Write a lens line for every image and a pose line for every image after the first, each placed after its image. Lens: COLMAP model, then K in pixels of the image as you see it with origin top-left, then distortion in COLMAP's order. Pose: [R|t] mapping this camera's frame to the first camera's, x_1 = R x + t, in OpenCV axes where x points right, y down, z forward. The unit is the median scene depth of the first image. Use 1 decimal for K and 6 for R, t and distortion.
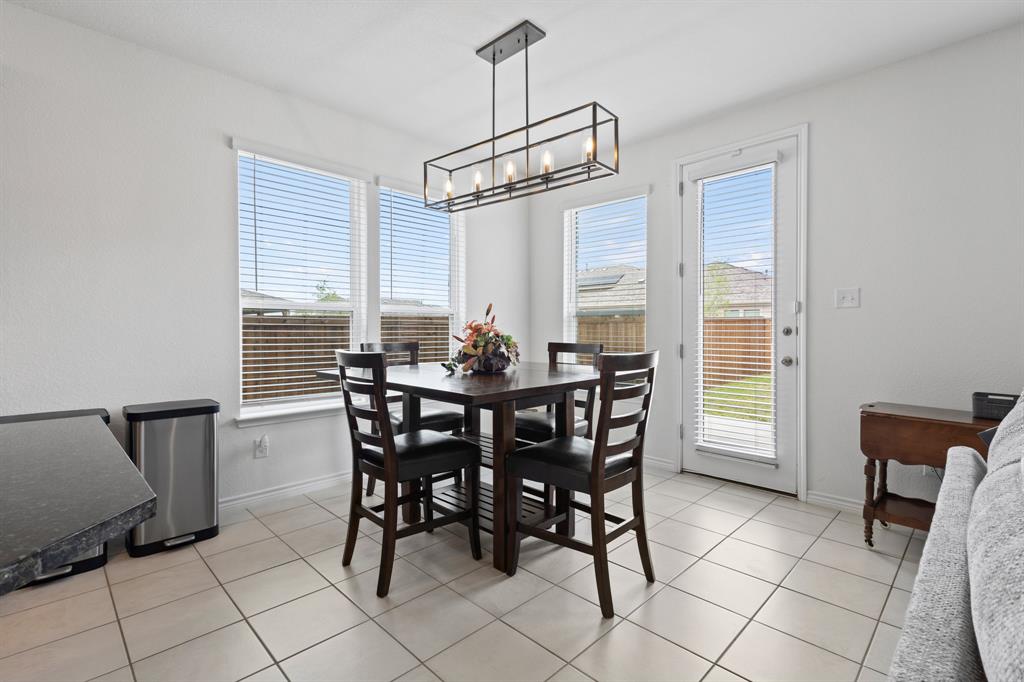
lens RADIAL K [[471.2, 0, 512.2], [0, 471.2, 337.8], [0, 0, 1]] dist [0.010641, -0.000220]
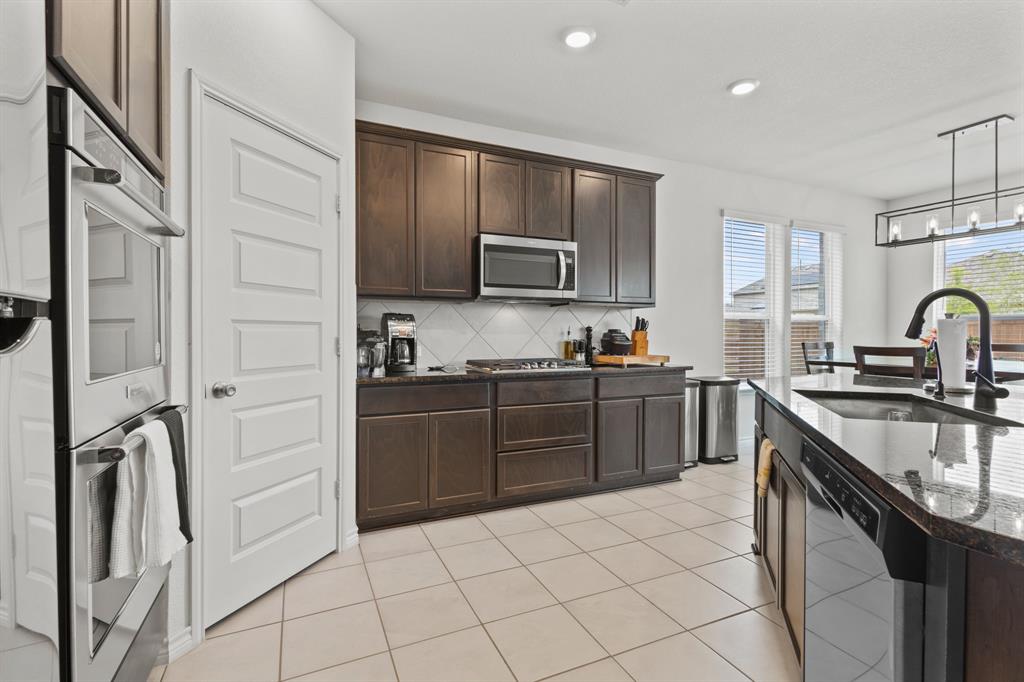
lens RADIAL K [[471.2, 0, 508.3], [0, 471.2, 332.1], [0, 0, 1]] dist [0.010641, -0.000220]
pose [[0.927209, 0.005111, -0.374508, -0.615523], [-0.011392, 0.999829, -0.014560, 0.010425], [0.374370, 0.017766, 0.927109, -0.654797]]
